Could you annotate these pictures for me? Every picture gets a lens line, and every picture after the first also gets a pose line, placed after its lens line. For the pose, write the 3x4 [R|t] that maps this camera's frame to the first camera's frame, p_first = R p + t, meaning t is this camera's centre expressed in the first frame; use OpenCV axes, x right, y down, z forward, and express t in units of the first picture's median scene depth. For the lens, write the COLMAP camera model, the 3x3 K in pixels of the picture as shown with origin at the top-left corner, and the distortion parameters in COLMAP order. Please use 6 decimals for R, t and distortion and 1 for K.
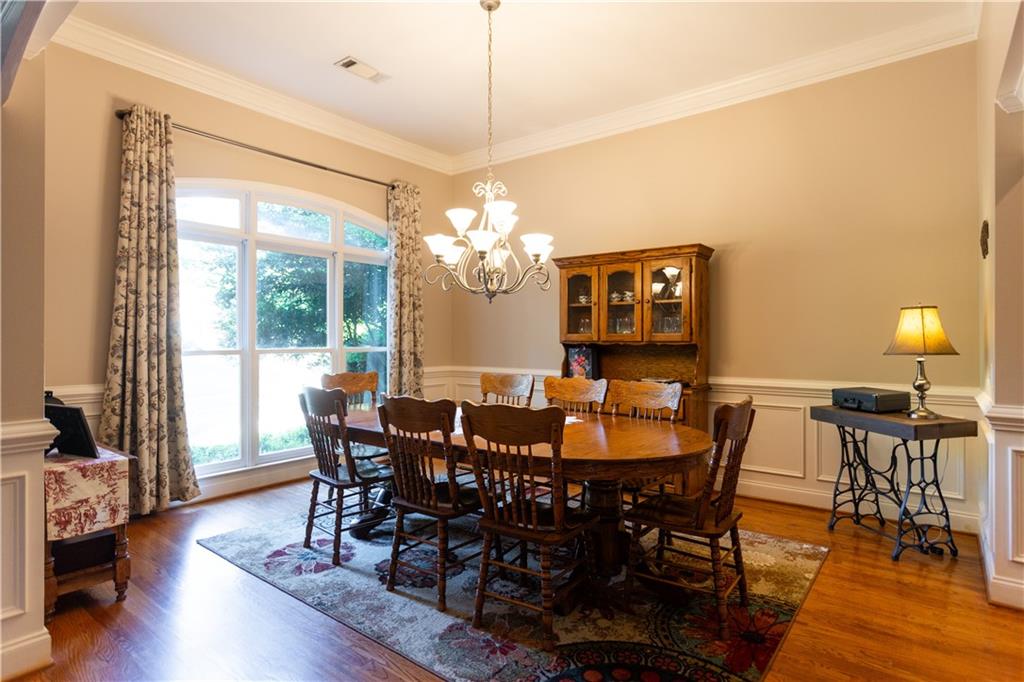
lens RADIAL K [[547.6, 0, 512.0], [0, 547.6, 341.0], [0, 0, 1]] dist [-0.005260, -0.001260]
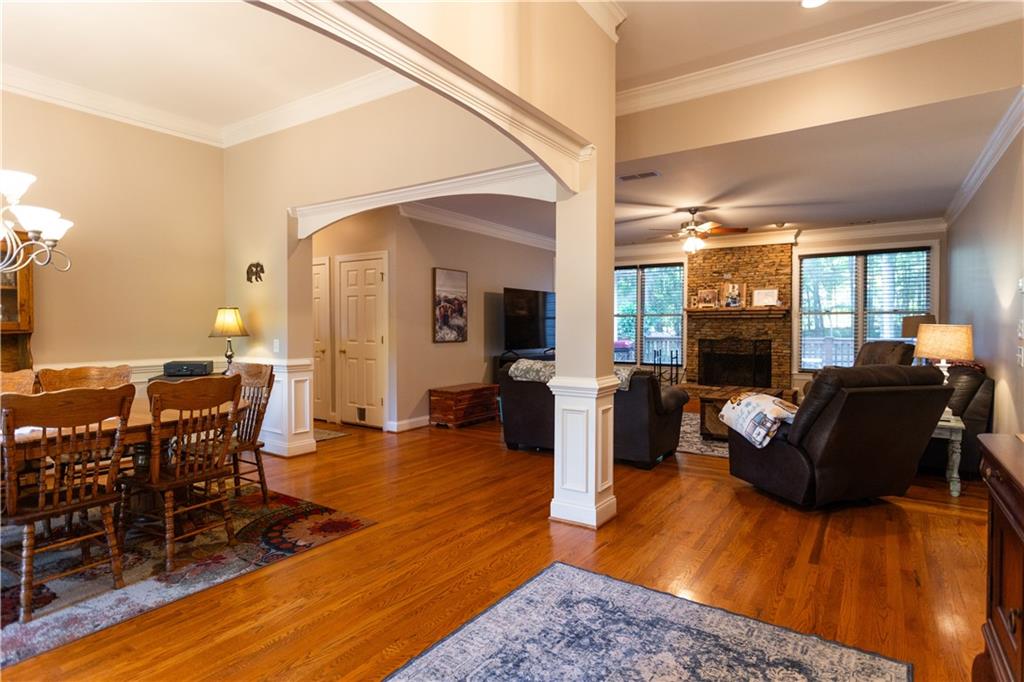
lens RADIAL K [[547.6, 0, 512.0], [0, 547.6, 341.0], [0, 0, 1]] dist [-0.005260, -0.001260]
pose [[-0.077697, -0.027486, 0.996598, -1.209309], [0.006647, 0.999583, 0.028087, -0.004075], [-0.996955, 0.008807, -0.077482, 0.327566]]
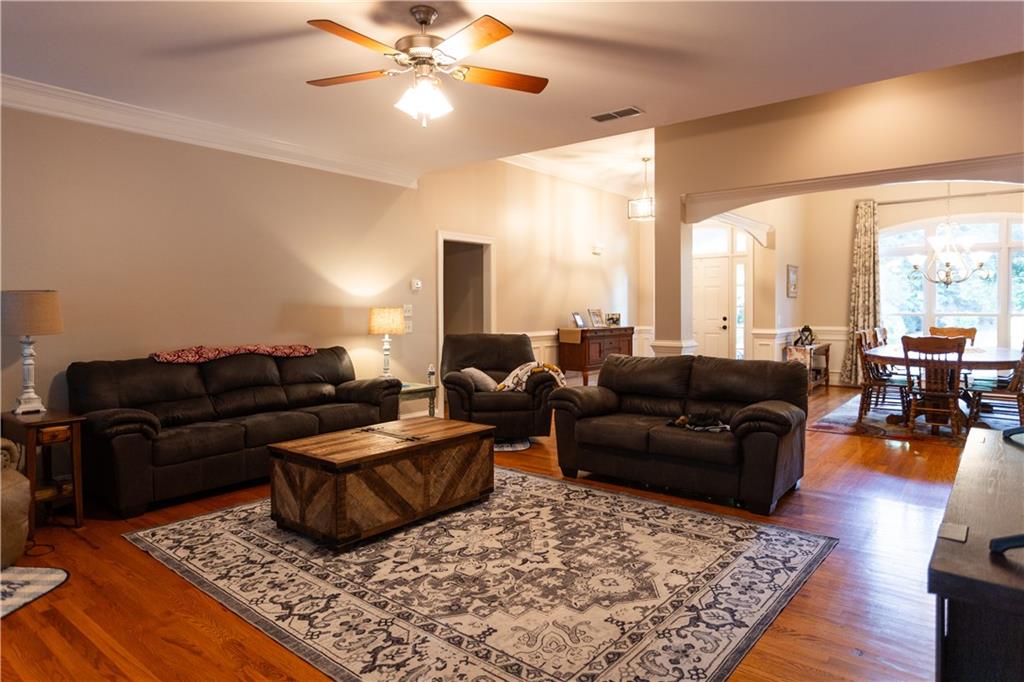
lens RADIAL K [[608.3, 0, 504.2], [0, 608.3, 336.5], [0, 0, 1]] dist [-0.006119, 0.000559]
pose [[-0.019179, 0.037625, -0.999108, 2.124116], [-0.006179, 0.999268, 0.037749, 0.035750], [0.999797, 0.006898, -0.018932, -0.471585]]
